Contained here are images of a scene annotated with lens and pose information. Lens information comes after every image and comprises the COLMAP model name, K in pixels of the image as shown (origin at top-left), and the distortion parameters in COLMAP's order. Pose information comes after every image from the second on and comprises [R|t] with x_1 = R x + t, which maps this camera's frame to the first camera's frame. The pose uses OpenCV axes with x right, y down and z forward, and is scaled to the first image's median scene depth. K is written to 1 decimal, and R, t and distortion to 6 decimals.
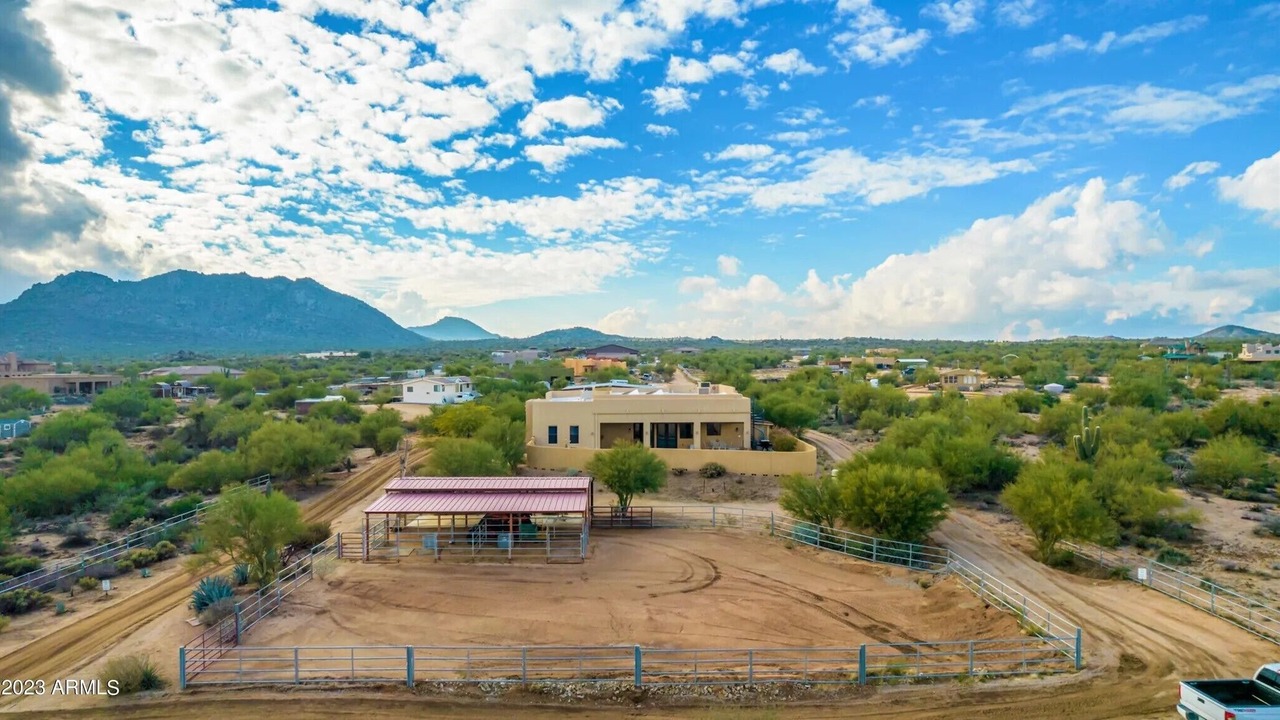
lens RADIAL K [[584.3, 0, 639.6], [0, 584.3, 366.3], [0, 0, 1]] dist [0.002188, 0.000269]
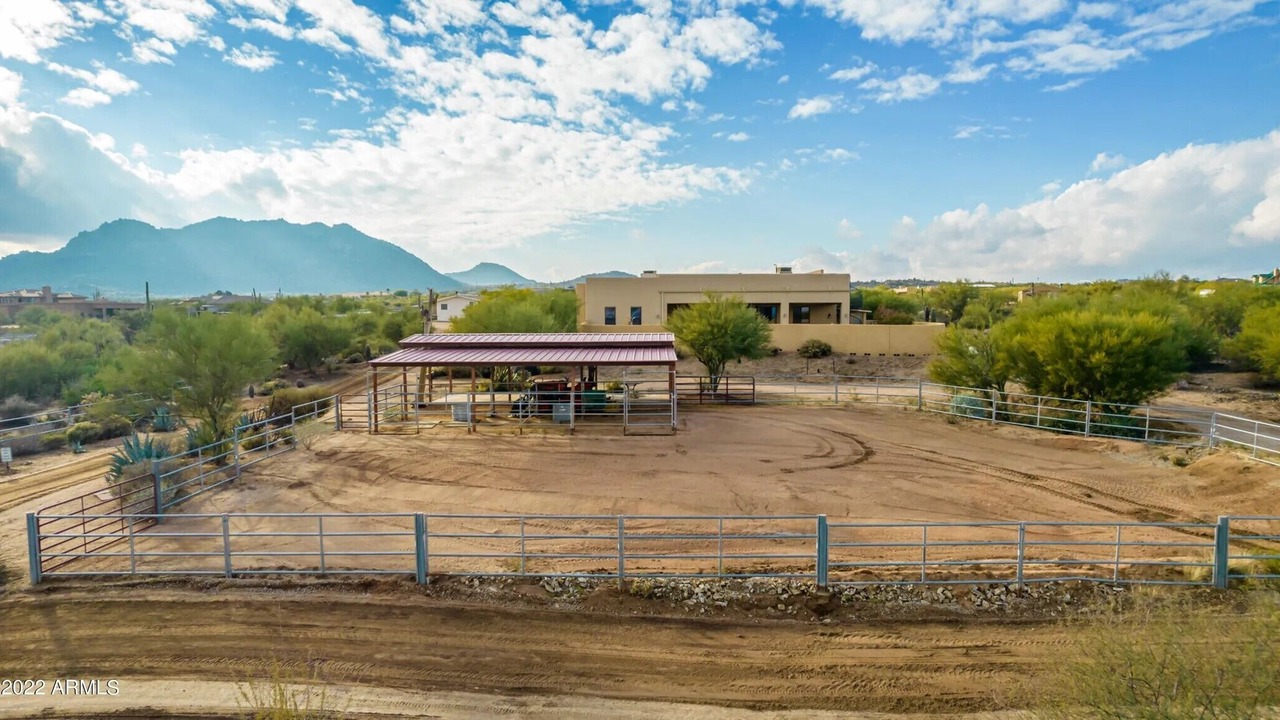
lens RADIAL K [[576.9, 0, 640.0], [0, 576.9, 360.0], [0, 0, 1]] dist [-0.002559, 0.000518]
pose [[0.997882, -0.021816, -0.061287, -0.117342], [0.026078, 0.997232, 0.069627, 0.245744], [0.059599, -0.071078, 0.995689, 0.389046]]
